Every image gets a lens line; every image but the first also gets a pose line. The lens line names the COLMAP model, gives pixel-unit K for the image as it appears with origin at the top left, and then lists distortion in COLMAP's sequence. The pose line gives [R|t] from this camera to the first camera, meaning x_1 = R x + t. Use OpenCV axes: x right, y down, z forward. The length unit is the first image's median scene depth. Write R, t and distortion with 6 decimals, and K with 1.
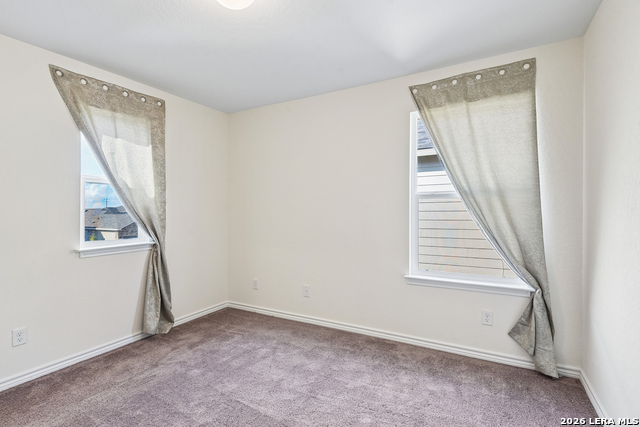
lens RADIAL K [[307.0, 0, 321.2], [0, 307.0, 214.8], [0, 0, 1]] dist [0.000557, -0.001631]
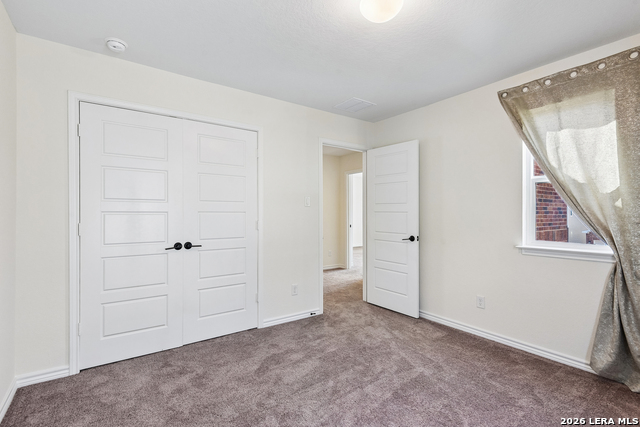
lens RADIAL K [[295.4, 0, 320.5], [0, 295.4, 213.1], [0, 0, 1]] dist [0.003359, -0.000925]
pose [[-0.402768, 0.005006, -0.915288, 0.431604], [-0.010249, 0.999898, 0.009979, -0.006622], [0.915245, 0.013400, -0.402676, 0.728164]]
